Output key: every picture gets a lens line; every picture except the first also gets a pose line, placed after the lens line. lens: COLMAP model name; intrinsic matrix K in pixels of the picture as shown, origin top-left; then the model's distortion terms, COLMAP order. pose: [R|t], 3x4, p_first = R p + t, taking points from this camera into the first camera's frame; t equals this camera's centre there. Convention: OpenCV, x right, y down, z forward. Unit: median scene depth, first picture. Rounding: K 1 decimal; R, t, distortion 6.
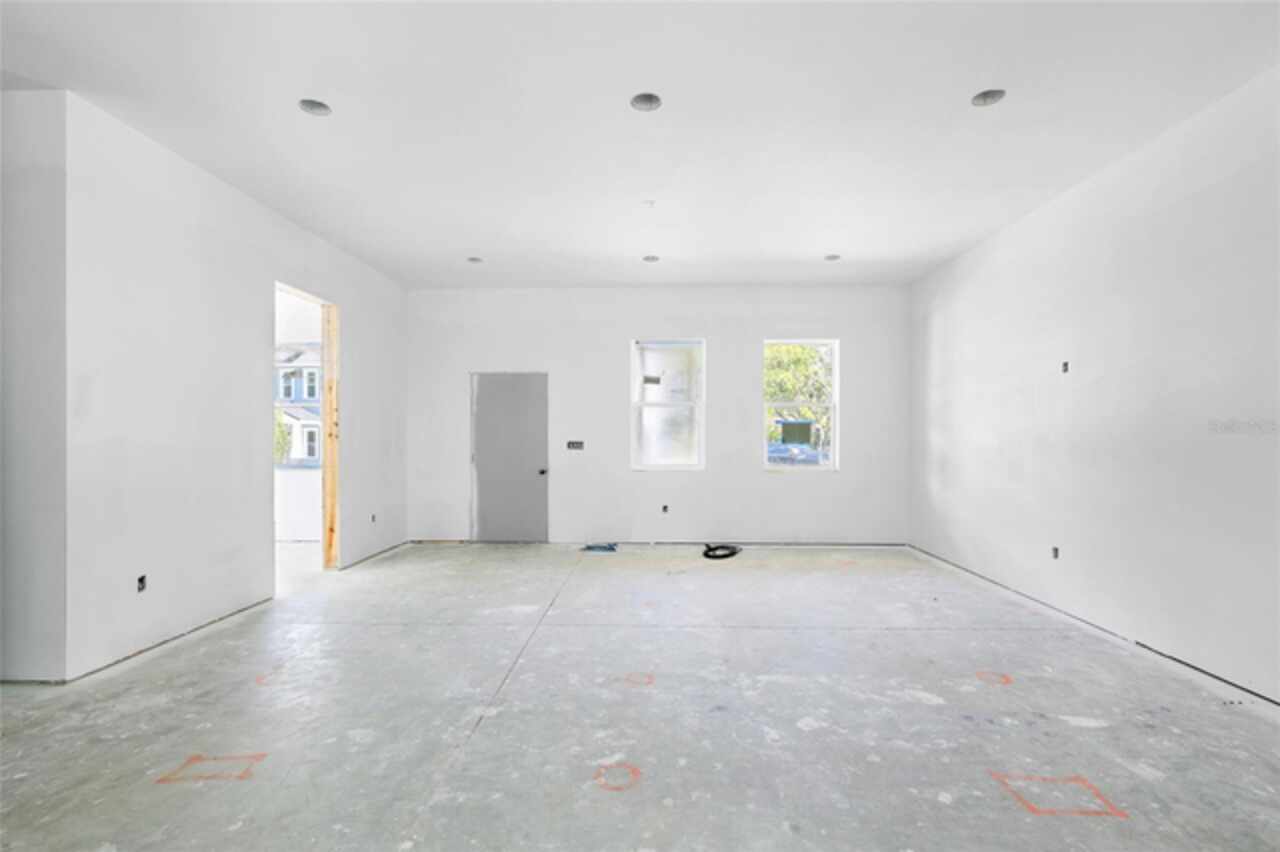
lens RADIAL K [[584.7, 0, 644.8], [0, 584.7, 448.4], [0, 0, 1]] dist [0.005296, 0.001226]
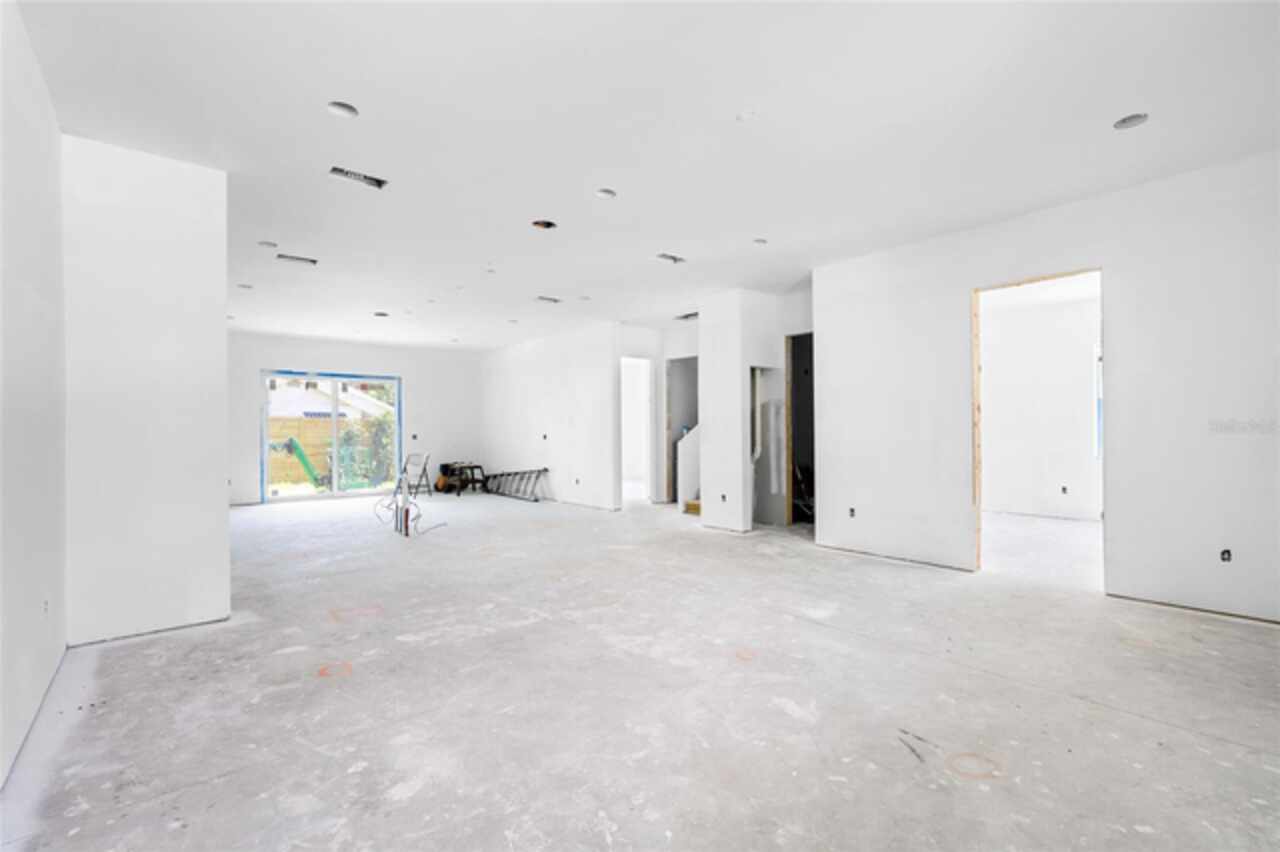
lens RADIAL K [[584.7, 0, 637.6], [0, 584.7, 425.4], [0, 0, 1]] dist [0.005296, 0.001226]
pose [[-0.761795, -0.004758, -0.647801, 0.564178], [-0.007454, 0.999971, 0.001421, -0.023245], [0.647775, 0.005911, -0.761808, 1.388992]]
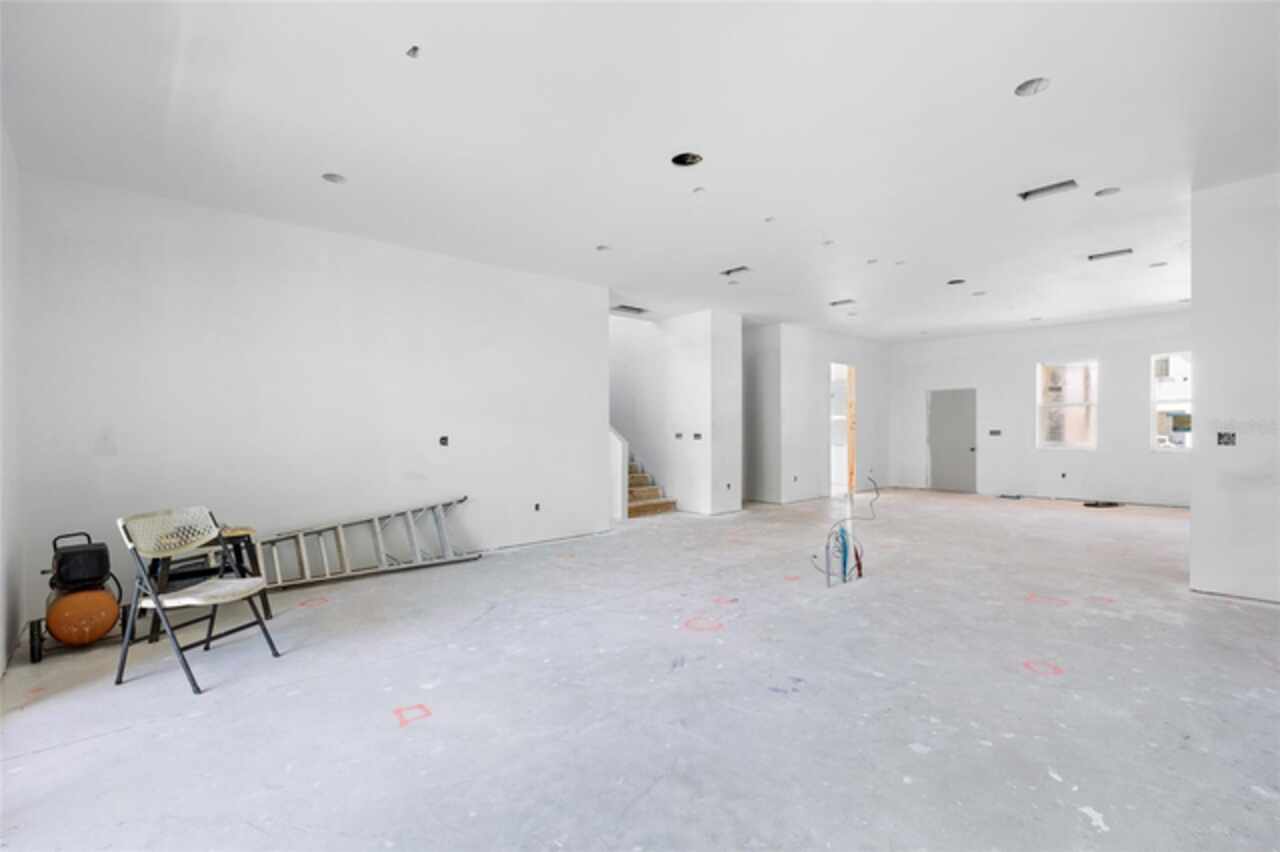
lens RADIAL K [[584.7, 0, 639.4], [0, 584.7, 432.5], [0, 0, 1]] dist [0.005296, 0.001226]
pose [[0.682423, -0.004576, -0.730943, 0.544626], [-0.001504, 0.999970, -0.007664, 0.010040], [0.730956, 0.006329, 0.682395, -1.123234]]
